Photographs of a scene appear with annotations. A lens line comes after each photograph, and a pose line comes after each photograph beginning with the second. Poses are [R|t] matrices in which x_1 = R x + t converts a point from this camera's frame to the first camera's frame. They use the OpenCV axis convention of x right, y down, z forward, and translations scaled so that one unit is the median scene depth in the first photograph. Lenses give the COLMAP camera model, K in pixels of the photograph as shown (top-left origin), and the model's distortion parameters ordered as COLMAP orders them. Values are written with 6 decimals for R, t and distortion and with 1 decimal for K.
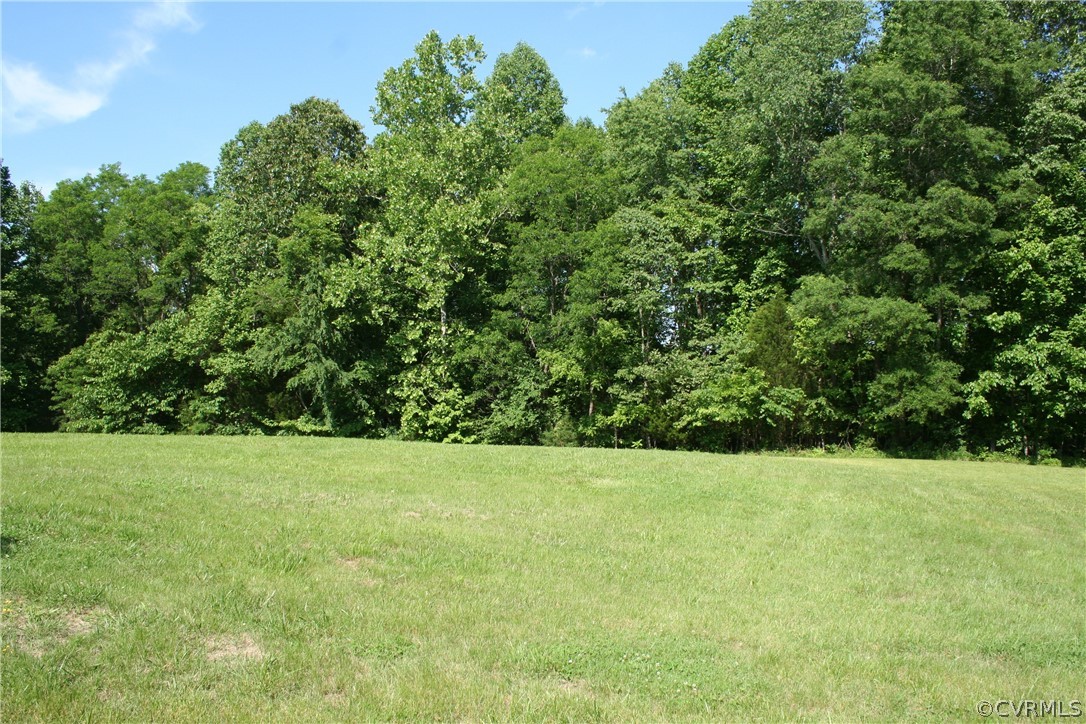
lens RADIAL K [[939.3, 0, 541.4], [0, 939.3, 365.0], [0, 0, 1]] dist [-0.069164, 0.001841]
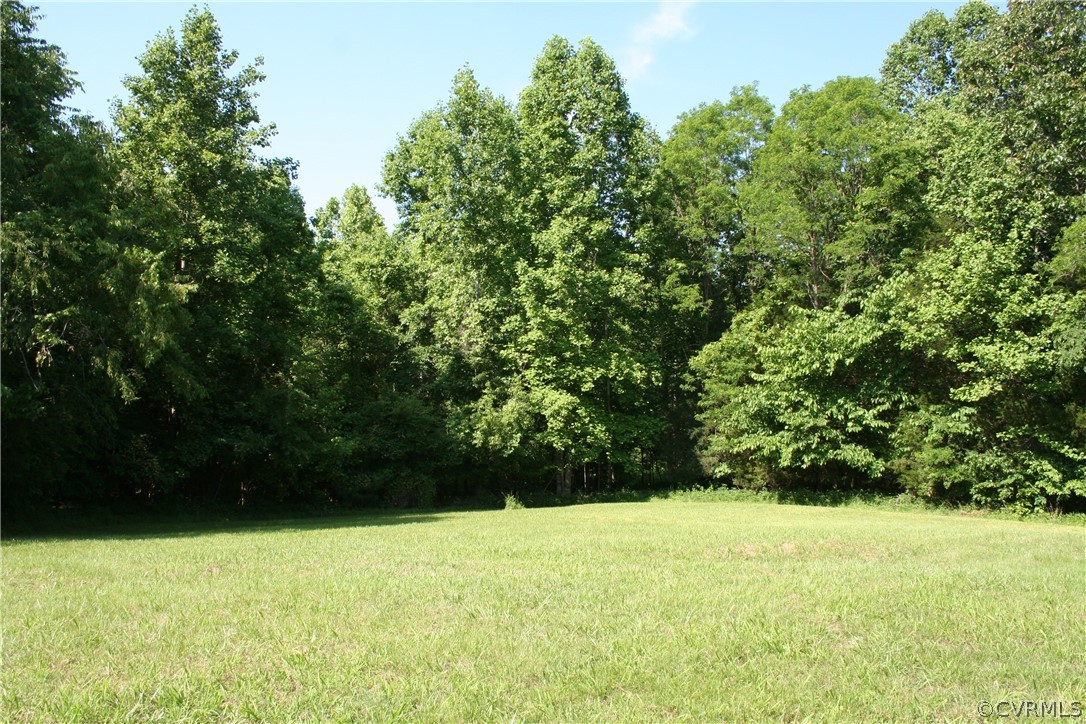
lens RADIAL K [[939.3, 0, 543.7], [0, 939.3, 362.2], [0, 0, 1]] dist [-0.069164, 0.001841]
pose [[0.879628, 0.003597, -0.475649, -0.306362], [-0.002522, 0.999993, 0.002899, 0.002908], [0.475656, -0.001351, 0.879631, 0.322838]]
